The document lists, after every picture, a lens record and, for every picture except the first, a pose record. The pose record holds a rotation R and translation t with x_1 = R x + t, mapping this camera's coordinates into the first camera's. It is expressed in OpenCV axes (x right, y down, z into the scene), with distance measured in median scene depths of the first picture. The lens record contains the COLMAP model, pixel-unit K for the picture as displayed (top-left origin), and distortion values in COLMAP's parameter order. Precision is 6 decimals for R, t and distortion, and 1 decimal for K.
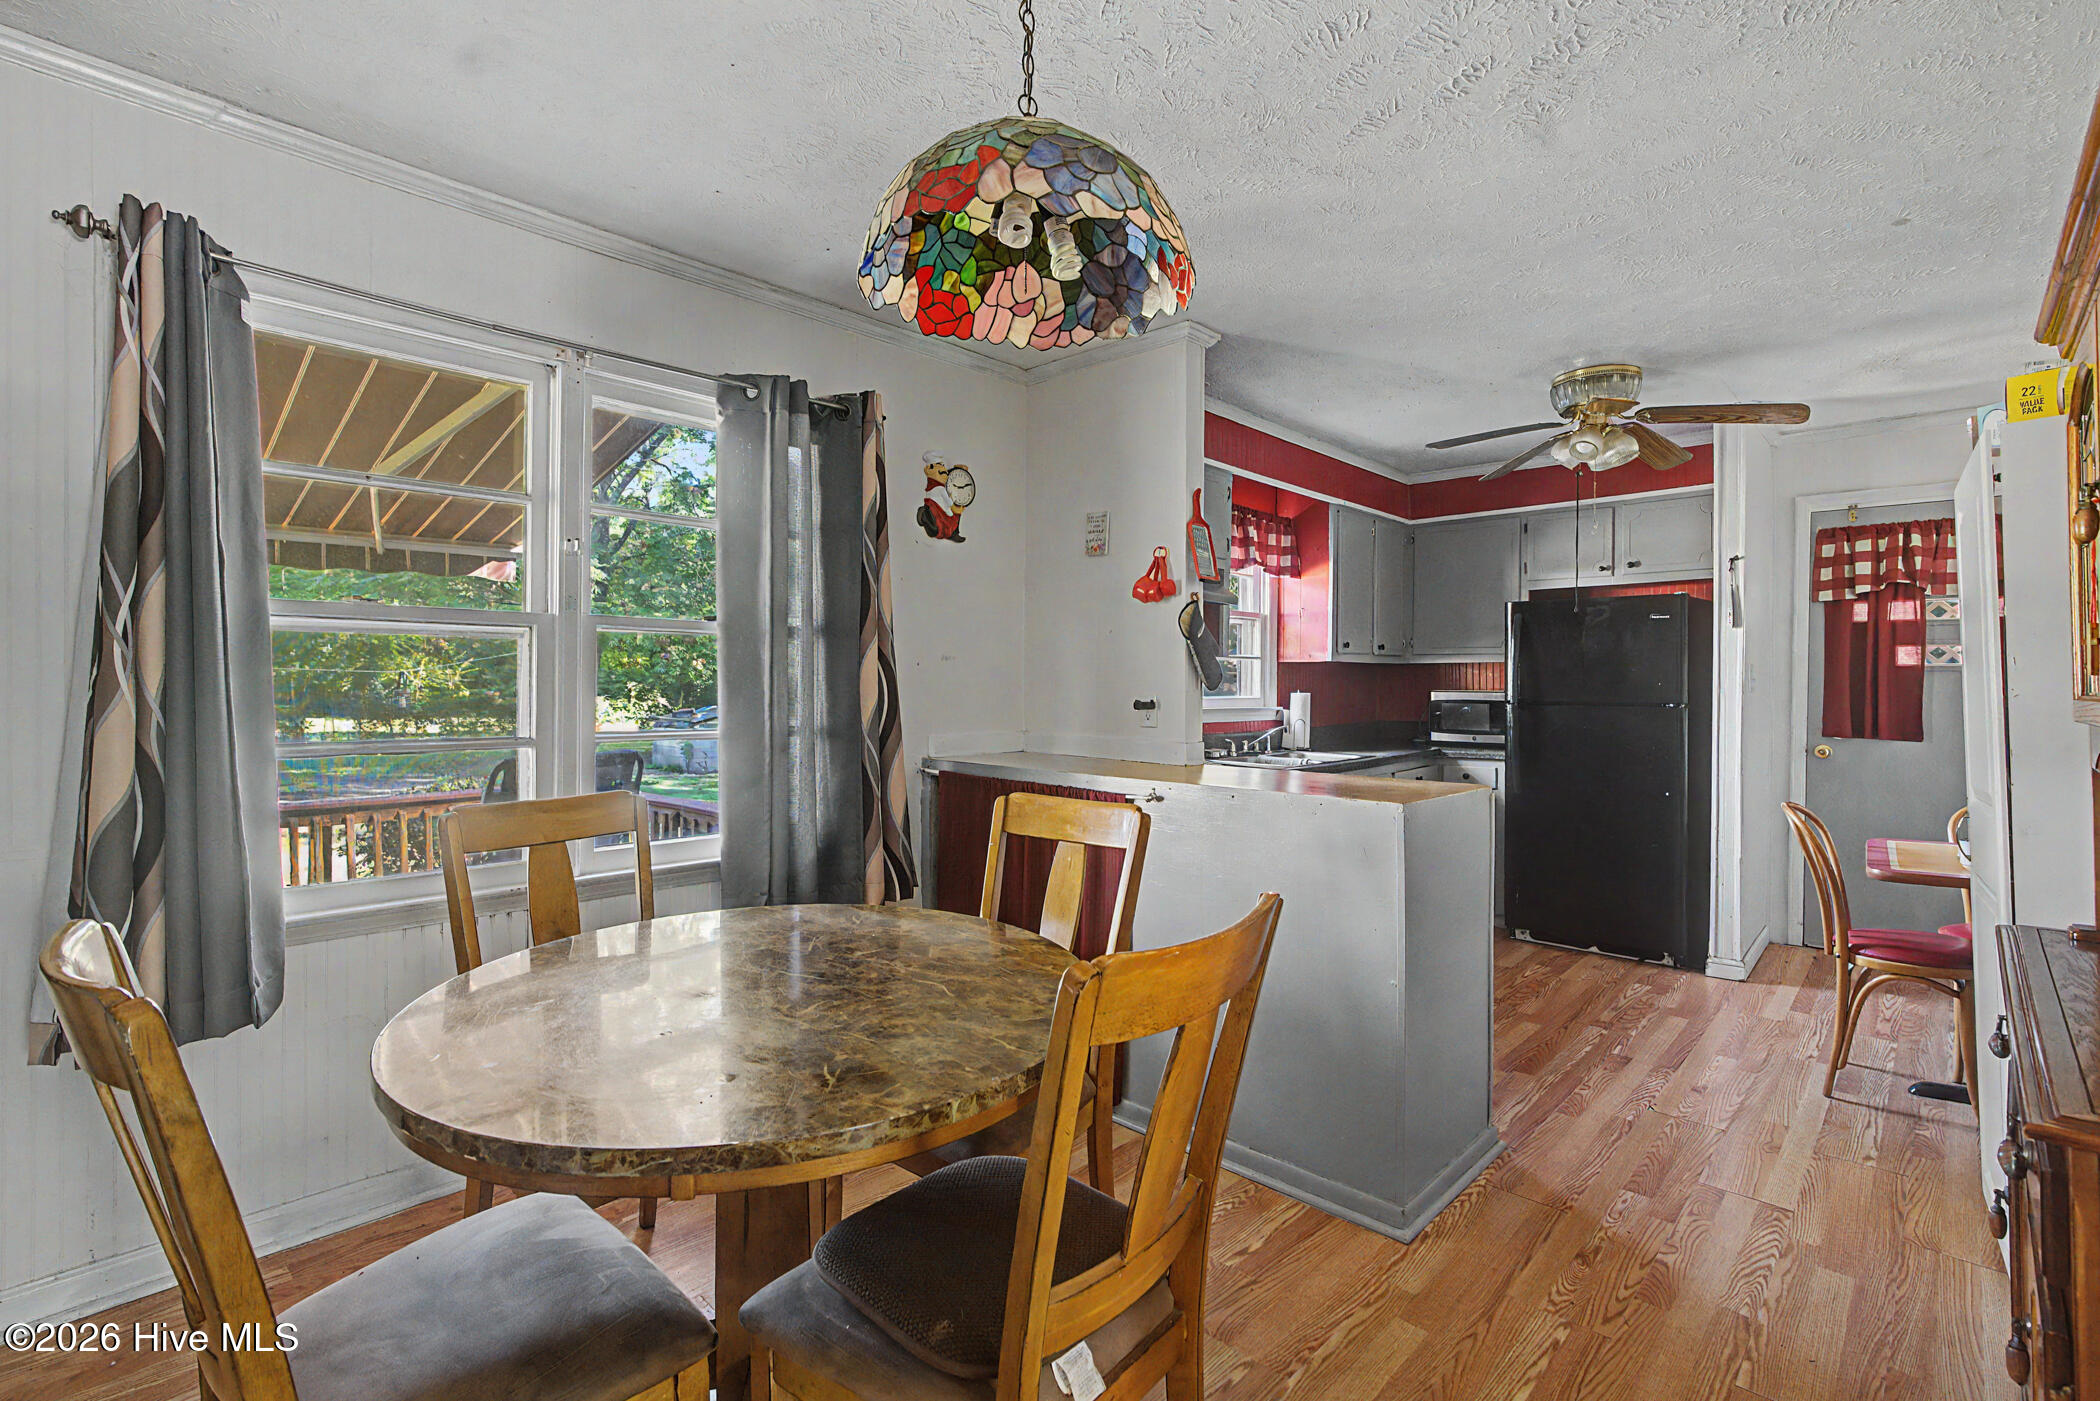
lens RADIAL K [[957.3, 0, 1044.9], [0, 957.3, 690.6], [0, 0, 1]] dist [-0.010800, 0.004384]
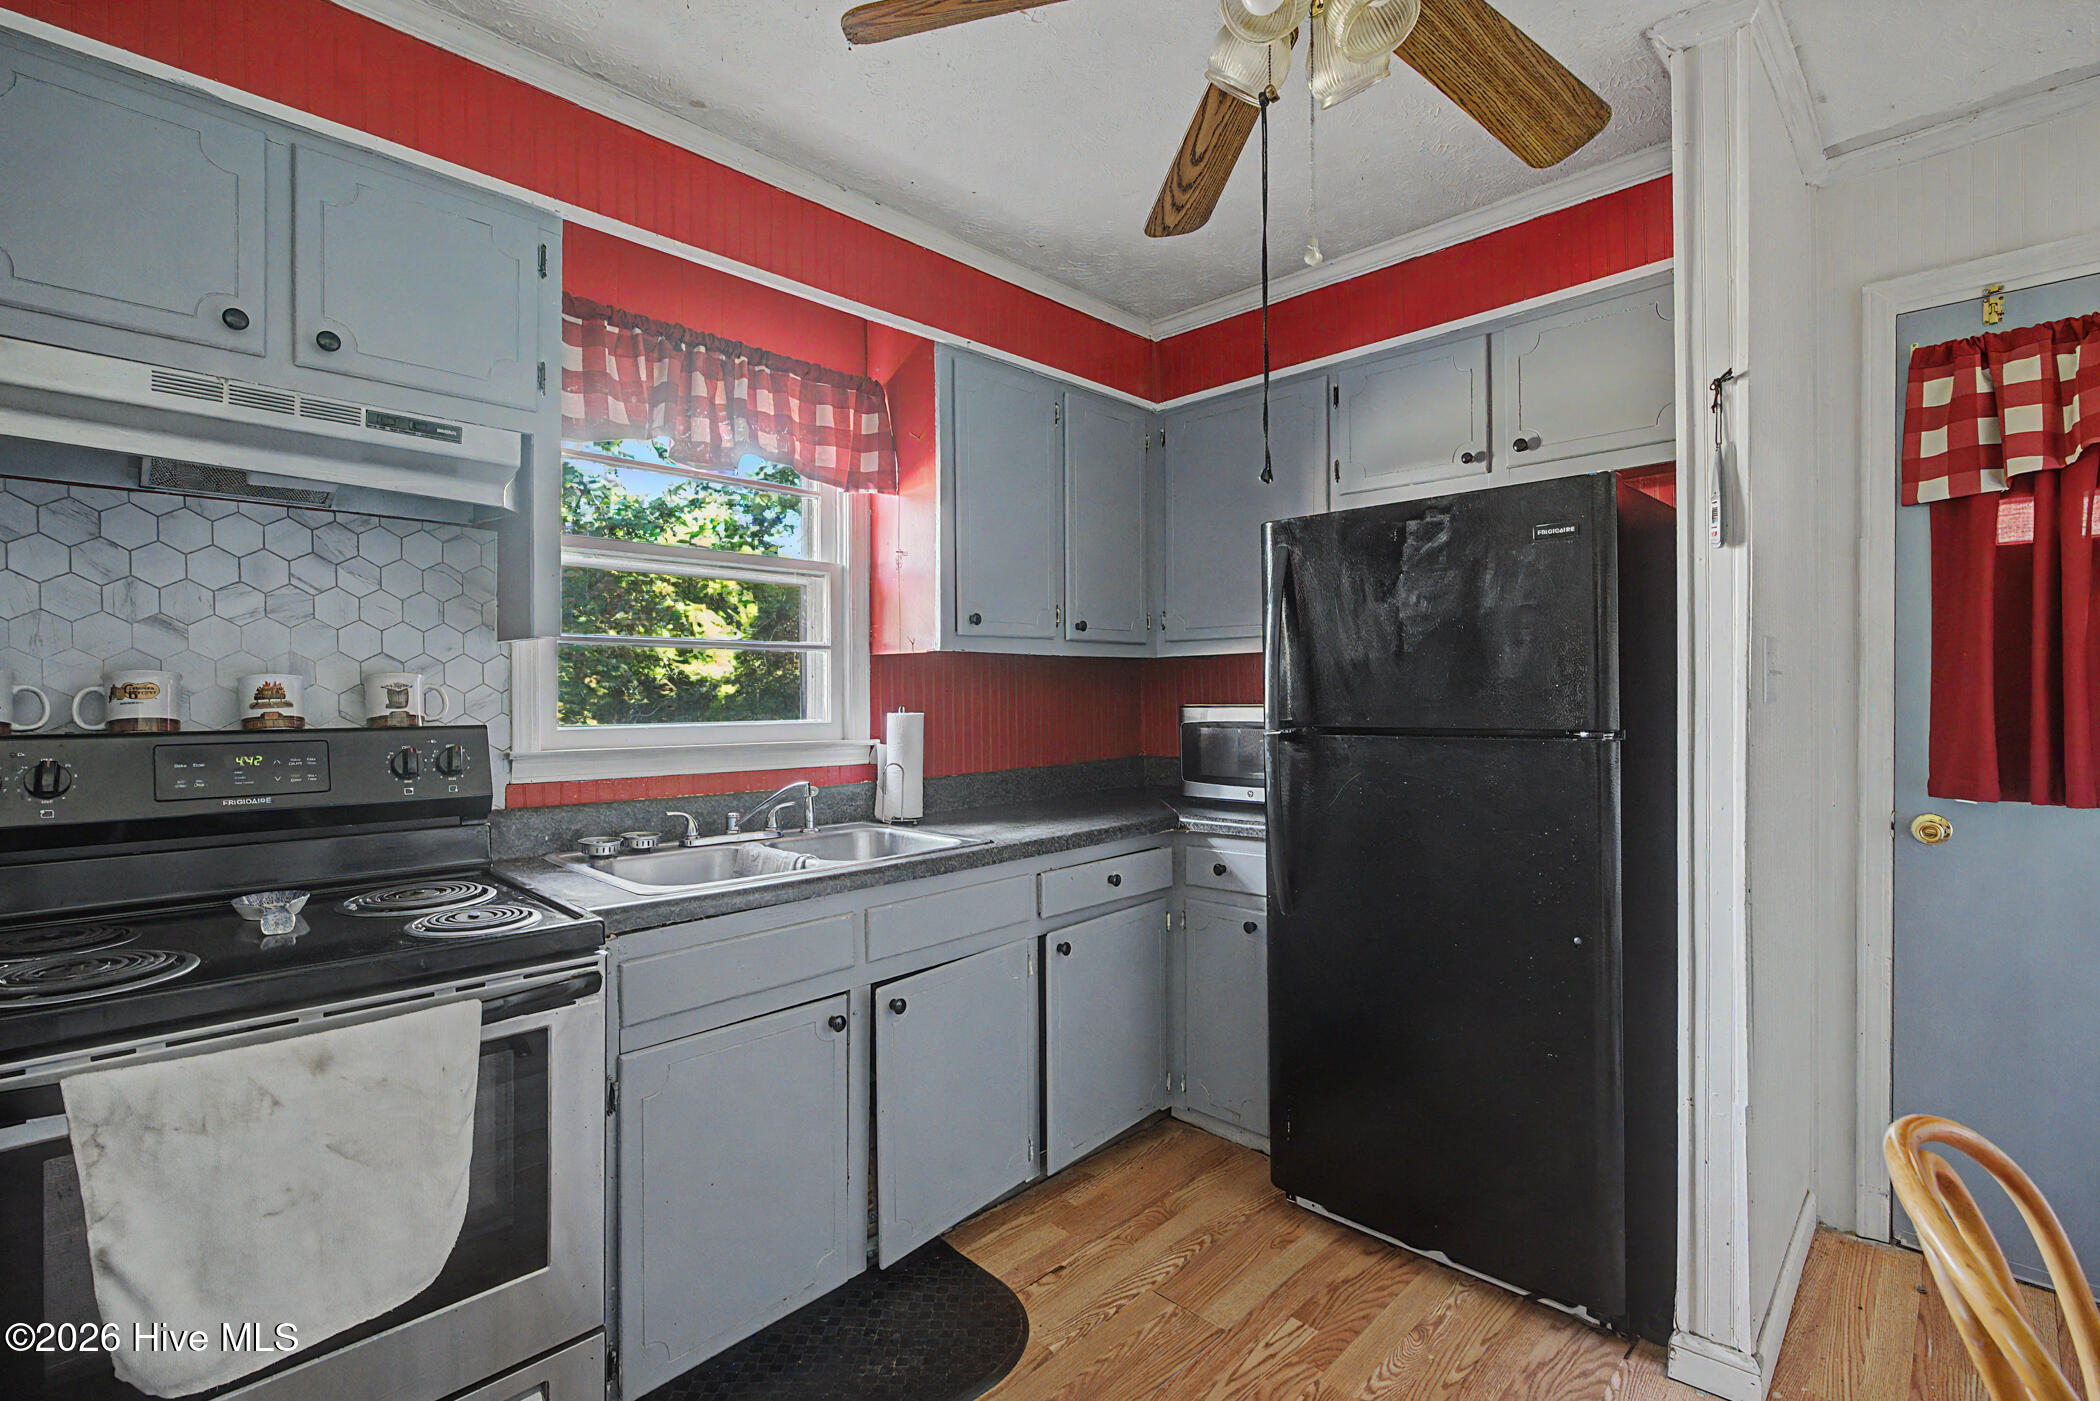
lens RADIAL K [[957.3, 0, 1051.8], [0, 957.3, 701.6], [0, 0, 1]] dist [-0.010800, 0.004384]
pose [[0.999819, -0.011157, -0.015384, 0.404289], [0.011109, 0.999933, -0.003200, -0.001281], [0.015418, 0.003029, 0.999877, 0.539226]]
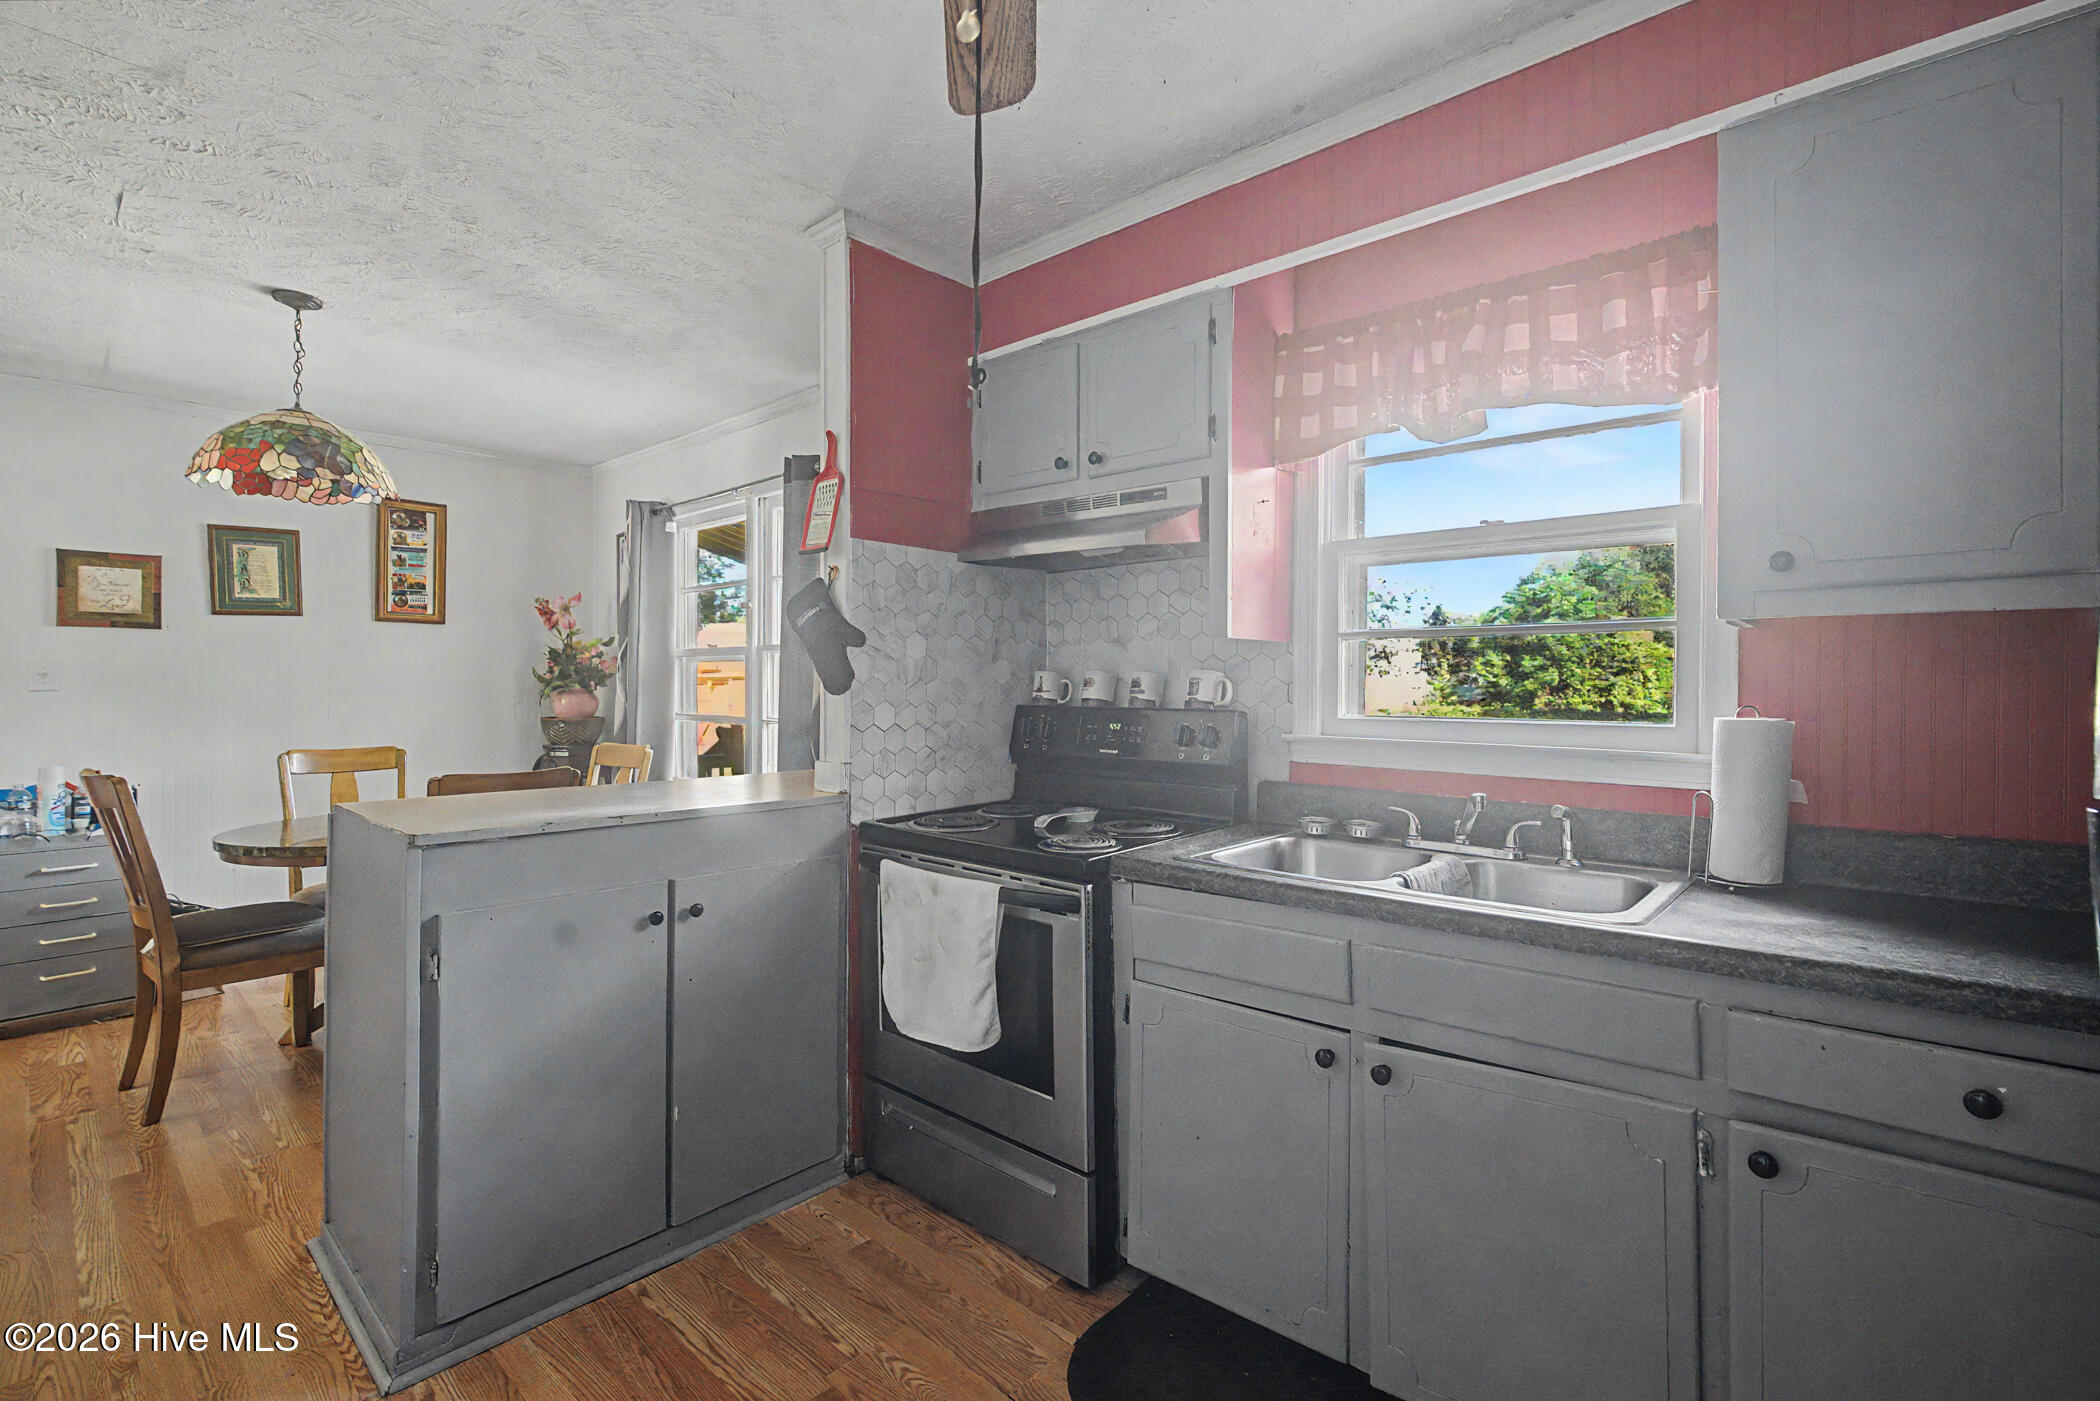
lens RADIAL K [[957.3, 0, 1059.9], [0, 957.3, 690.1], [0, 0, 1]] dist [-0.010800, 0.004384]
pose [[0.030645, 0.000037, -0.999530, 0.678019], [-0.013854, 0.999904, -0.000388, -0.004609], [0.999434, 0.013859, 0.030642, 0.847610]]
